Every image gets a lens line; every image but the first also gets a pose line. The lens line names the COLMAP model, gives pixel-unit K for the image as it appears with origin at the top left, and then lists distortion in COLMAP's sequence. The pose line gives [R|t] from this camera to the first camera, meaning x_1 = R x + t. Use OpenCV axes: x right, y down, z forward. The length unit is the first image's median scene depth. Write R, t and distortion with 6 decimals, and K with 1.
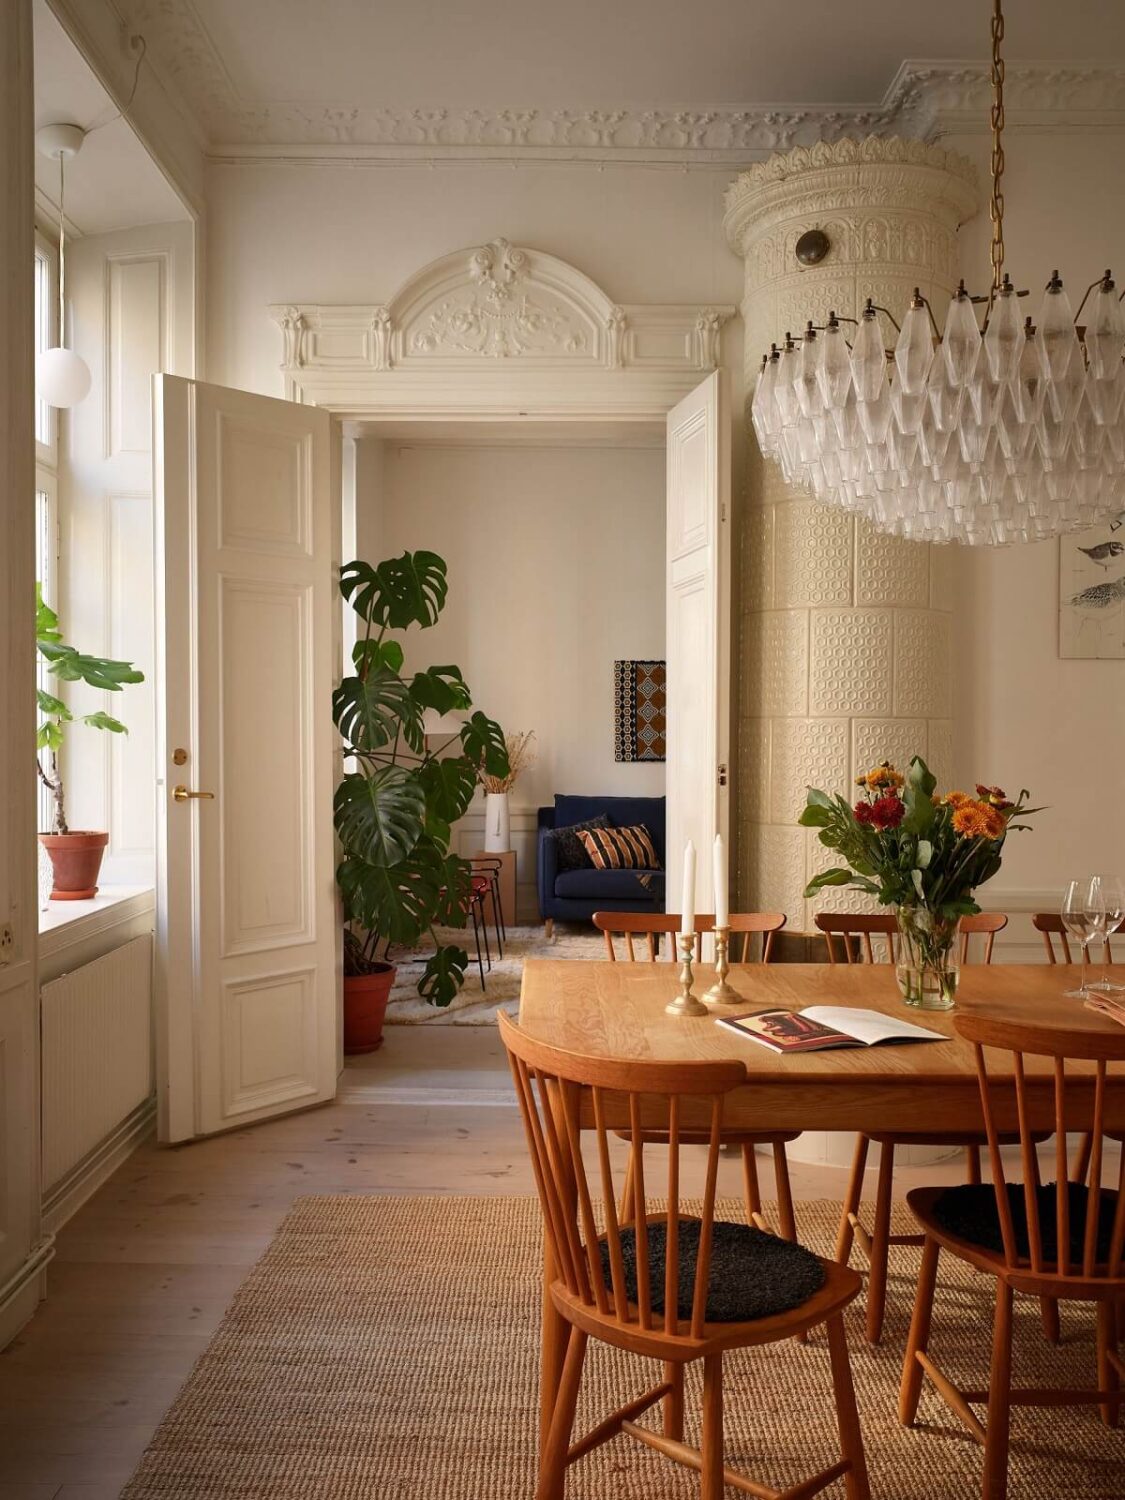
lens RADIAL K [[1226.7, 0, 565.0], [0, 1226.7, 754.8], [0, 0, 1]] dist [0.007371, -0.034613]
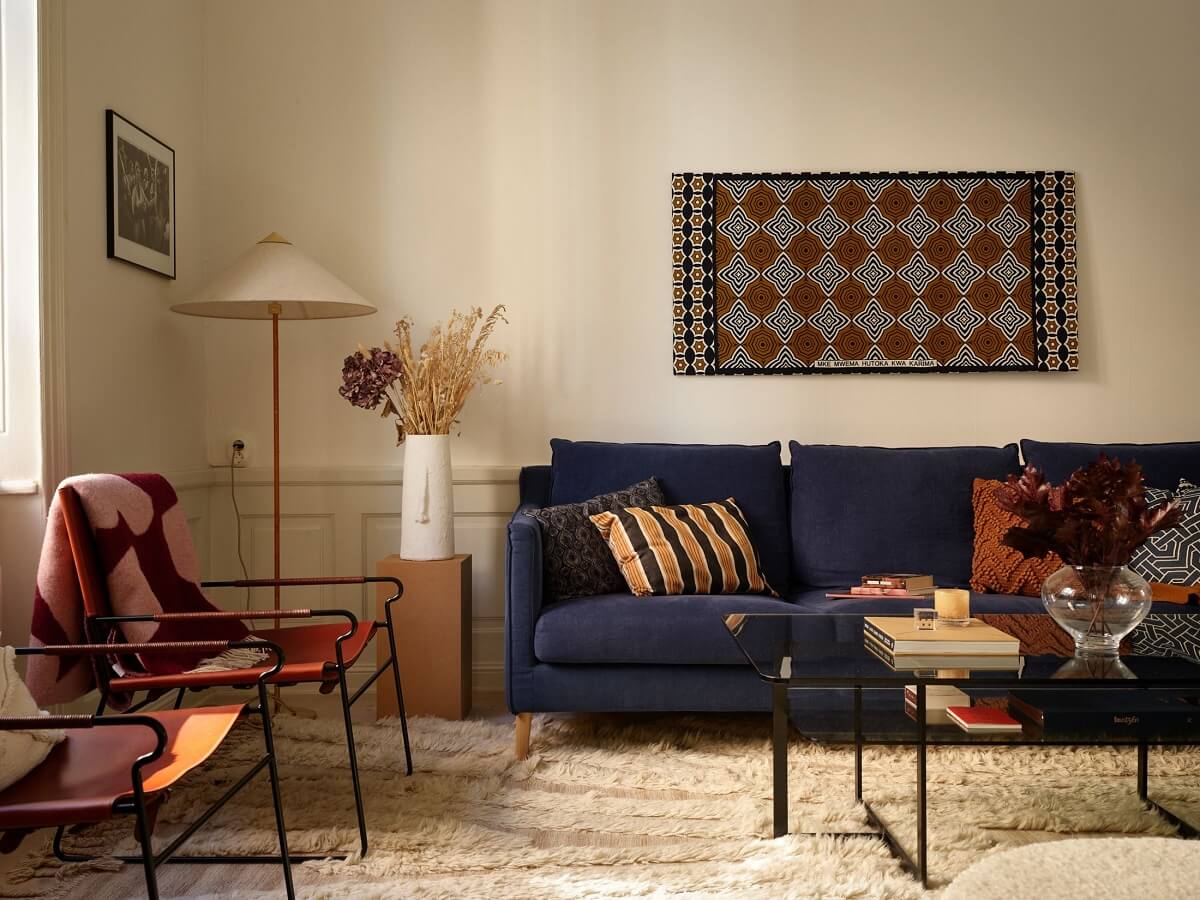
lens RADIAL K [[1211.1, 0, 597.3], [0, 1211.1, 454.3], [0, 0, 1]] dist [-0.007060, 0.000000]
pose [[0.999581, -0.006379, -0.028236, 0.049192], [0.006618, 0.999943, 0.008368, 0.070979], [0.028181, -0.008551, 0.999566, 1.062145]]
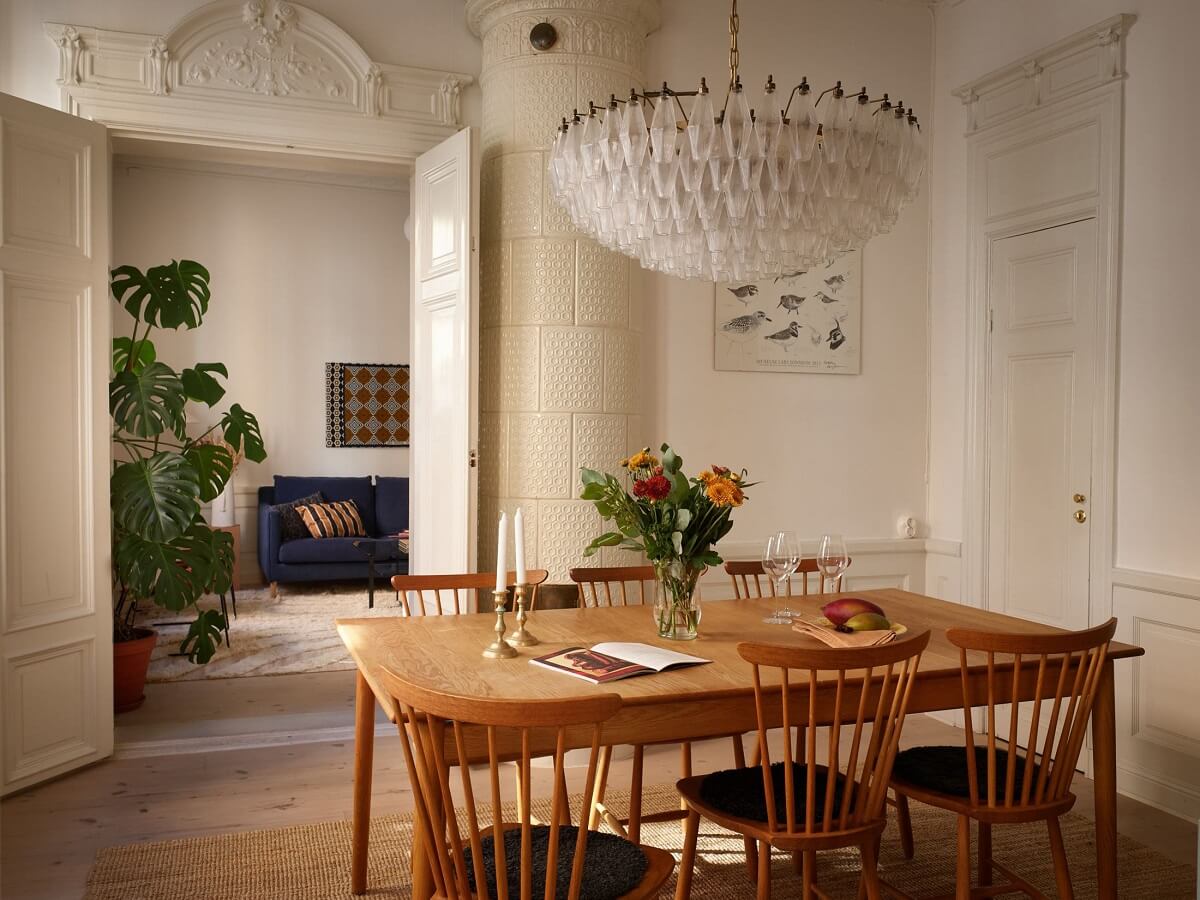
lens RADIAL K [[981.3, 0, 588.7], [0, 981.3, 448.0], [0, 0, 1]] dist [0.007371, -0.034613]
pose [[0.942449, -0.001509, 0.334347, -0.079592], [-0.000692, 0.999979, 0.006463, -0.000435], [-0.334350, -0.006322, 0.942428, 0.034082]]
